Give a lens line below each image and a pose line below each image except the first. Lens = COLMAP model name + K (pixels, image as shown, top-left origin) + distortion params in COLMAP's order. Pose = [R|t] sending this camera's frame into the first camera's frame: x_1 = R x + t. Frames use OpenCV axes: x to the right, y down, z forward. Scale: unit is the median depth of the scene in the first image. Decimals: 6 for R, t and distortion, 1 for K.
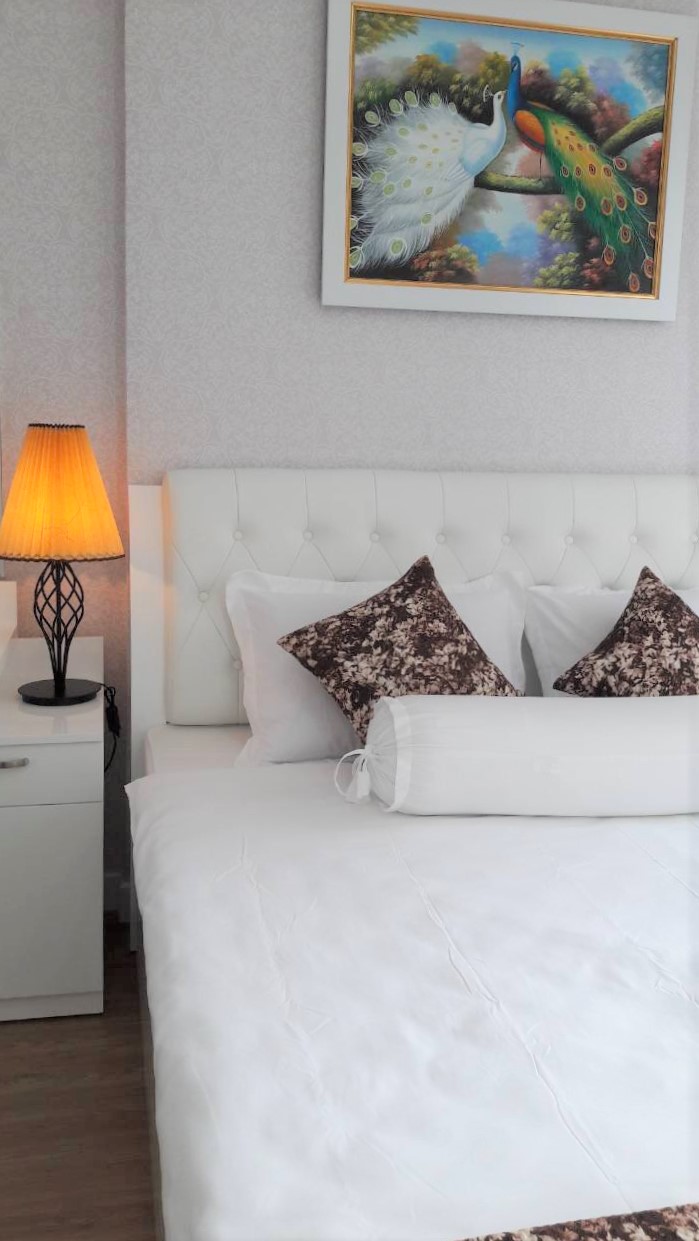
lens RADIAL K [[1118.8, 0, 349.2], [0, 1118.8, 581.5], [0, 0, 1]] dist [0.154840, -0.222215]
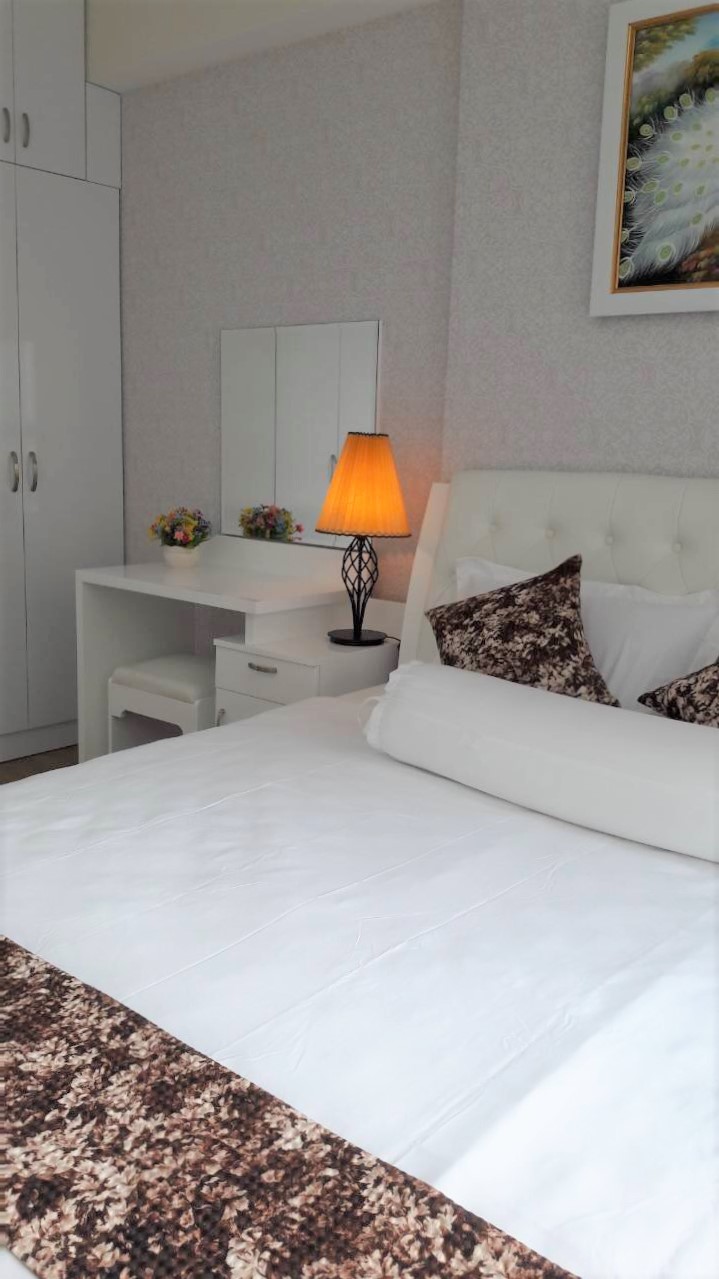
lens RADIAL K [[1077.2, 0, 361.4], [0, 1077.2, 580.3], [0, 0, 1]] dist [0.100975, -0.000733]
pose [[0.616162, 0.107488, -0.780250, 0.684668], [-0.119771, 0.991910, 0.042064, -0.016088], [0.778460, 0.067533, 0.624051, 0.209699]]
